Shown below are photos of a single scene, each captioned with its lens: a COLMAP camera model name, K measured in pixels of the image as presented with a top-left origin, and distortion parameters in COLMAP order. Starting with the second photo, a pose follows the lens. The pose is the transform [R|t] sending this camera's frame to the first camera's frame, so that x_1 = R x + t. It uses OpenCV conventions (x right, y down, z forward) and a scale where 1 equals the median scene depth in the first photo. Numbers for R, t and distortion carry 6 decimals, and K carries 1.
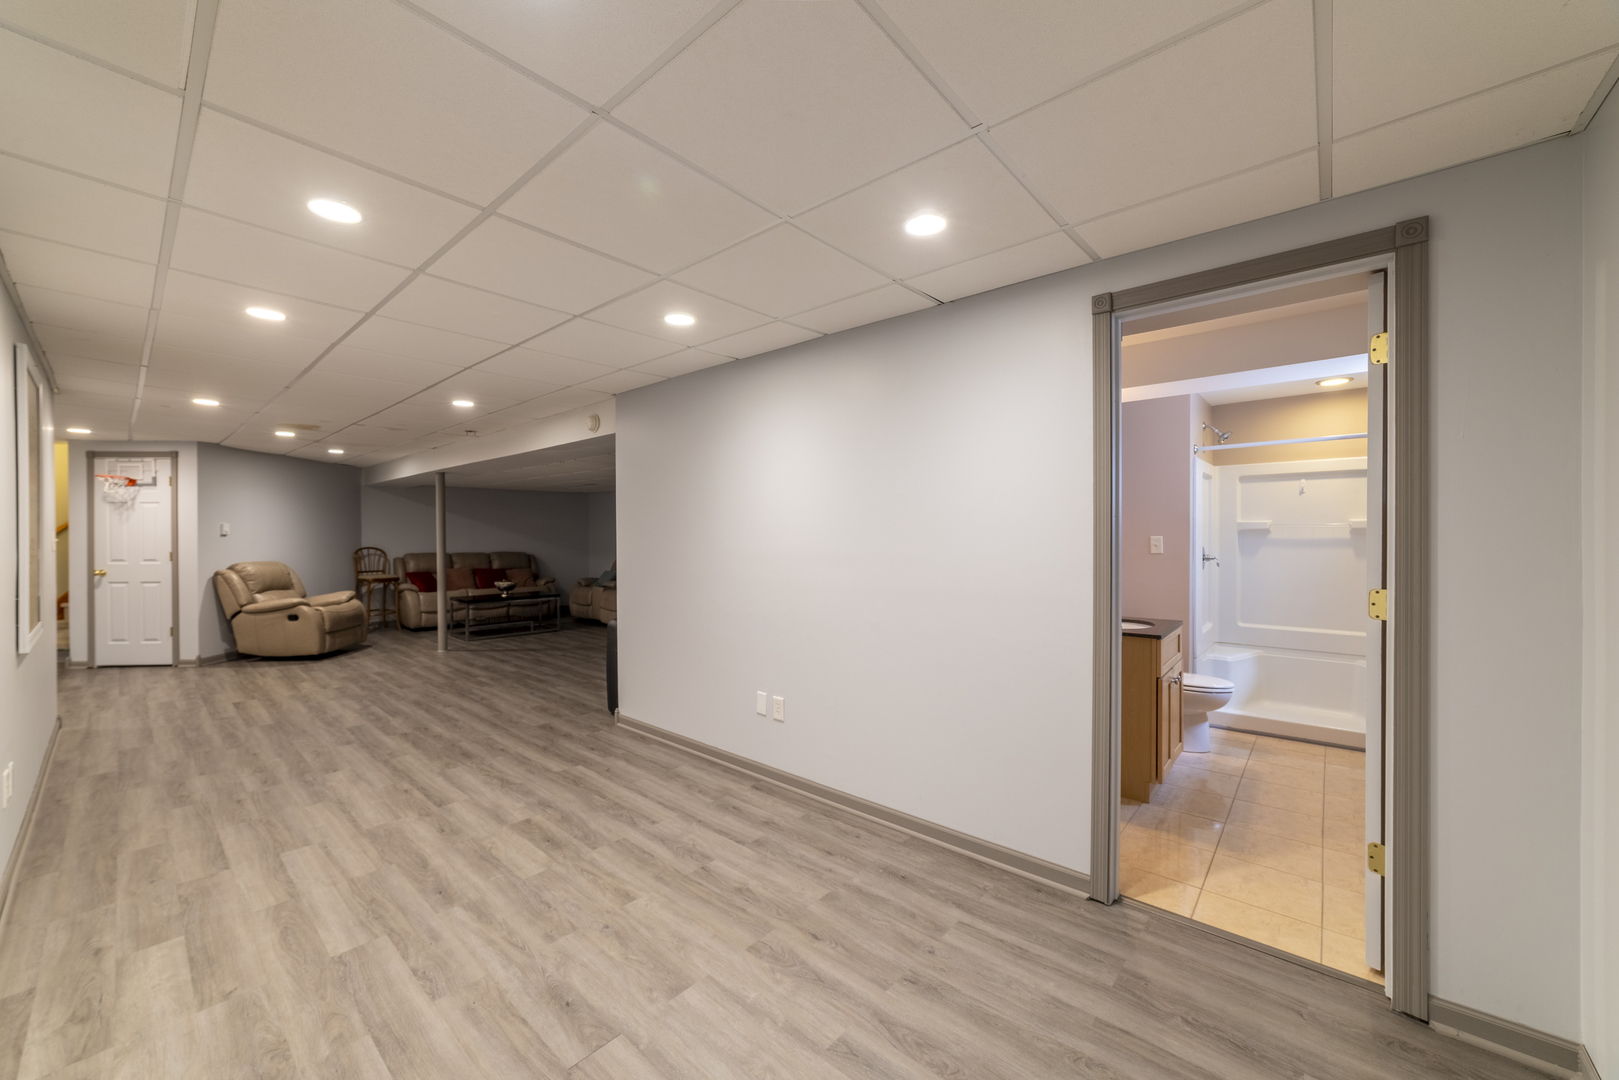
lens RADIAL K [[607.5, 0, 805.2], [0, 607.5, 538.7], [0, 0, 1]] dist [-0.011542, 0.001563]
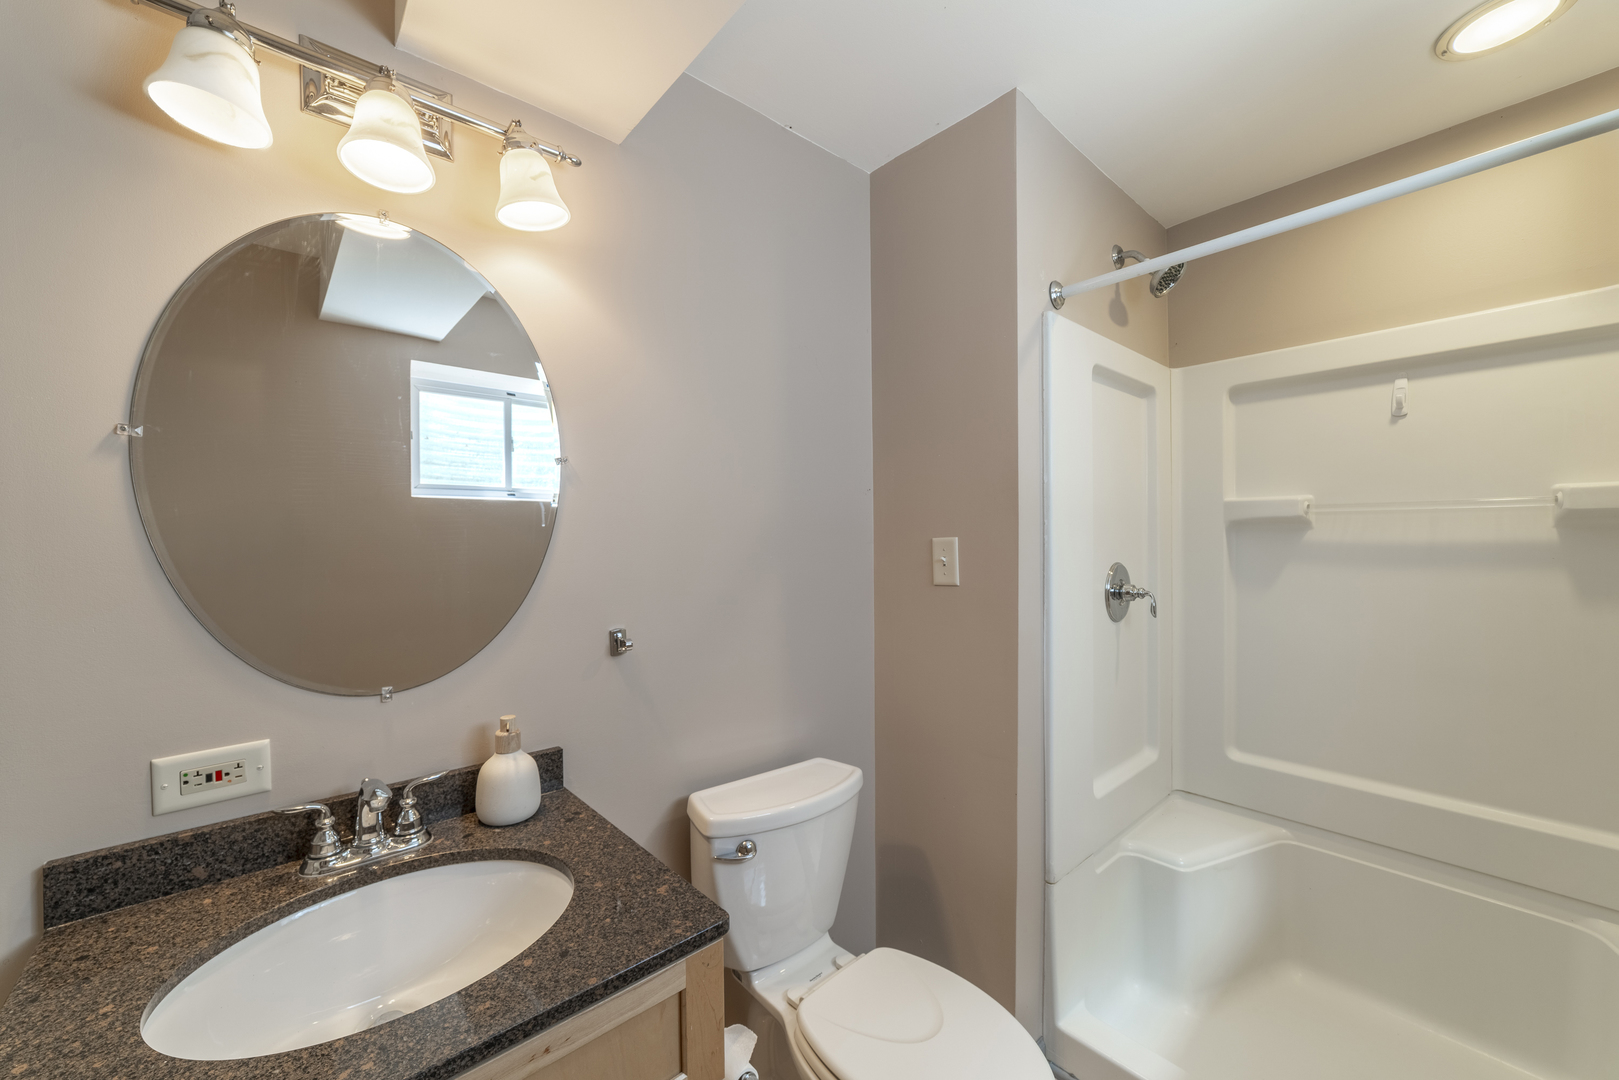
lens RADIAL K [[607.5, 0, 810.8], [0, 607.5, 539.6], [0, 0, 1]] dist [-0.011542, 0.001563]
pose [[0.989399, -0.005581, -0.145114, 0.513906], [0.005981, 0.999979, 0.002316, -0.004433], [0.145098, -0.003159, 0.989412, 0.576452]]
